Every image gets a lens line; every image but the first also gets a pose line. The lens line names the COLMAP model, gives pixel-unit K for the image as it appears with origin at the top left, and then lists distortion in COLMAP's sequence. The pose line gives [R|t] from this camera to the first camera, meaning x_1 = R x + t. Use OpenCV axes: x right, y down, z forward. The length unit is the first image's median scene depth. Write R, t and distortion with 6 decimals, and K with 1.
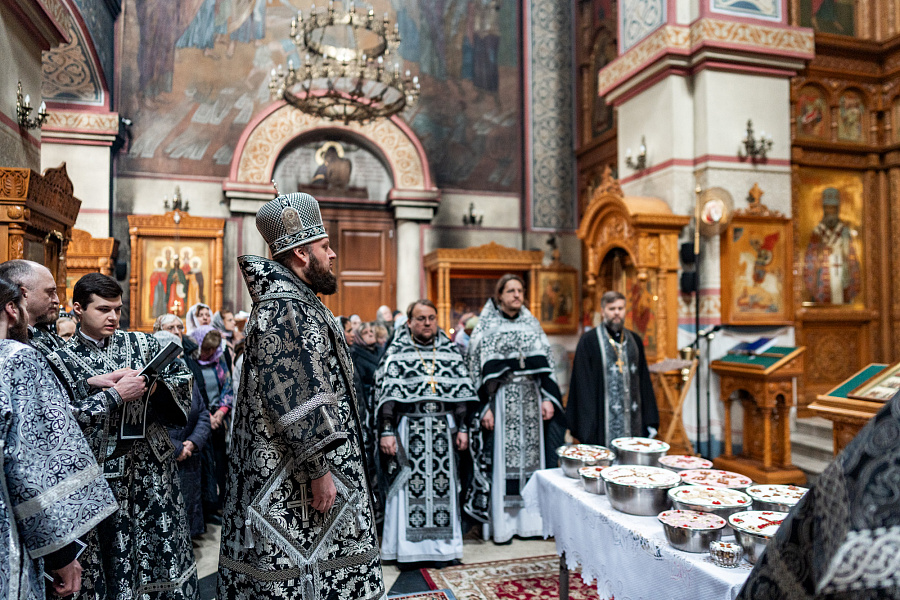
lens RADIAL K [[600.7, 0, 450.0], [0, 600.7, 300.0], [0, 0, 1]] dist [-0.004734, 0.004469]
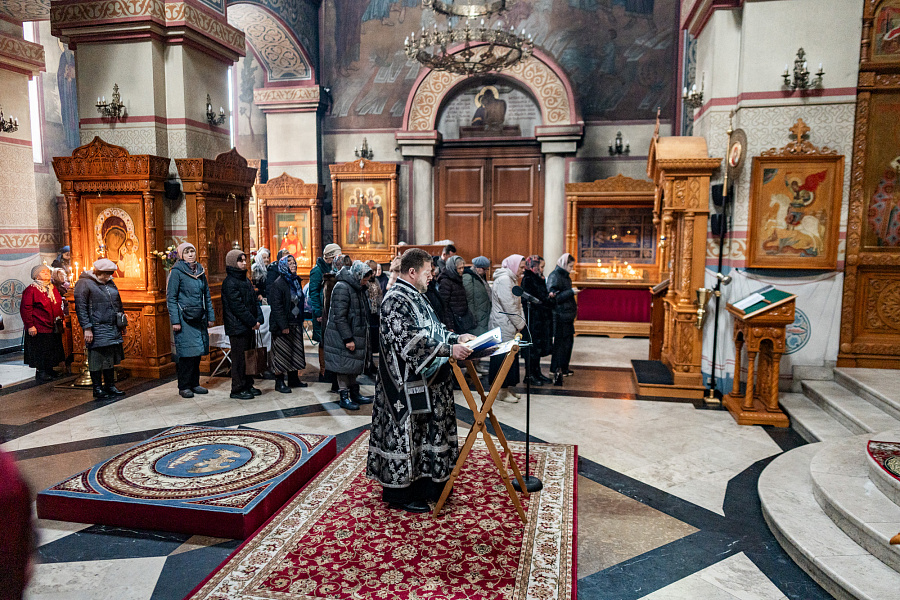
lens RADIAL K [[600.7, 0, 450.0], [0, 600.7, 300.0], [0, 0, 1]] dist [-0.004734, 0.004469]
pose [[0.892580, 0.059165, -0.446990, 0.288436], [0.005906, 0.989734, 0.142798, -0.032151], [0.450850, -0.130099, 0.883068, -0.075422]]
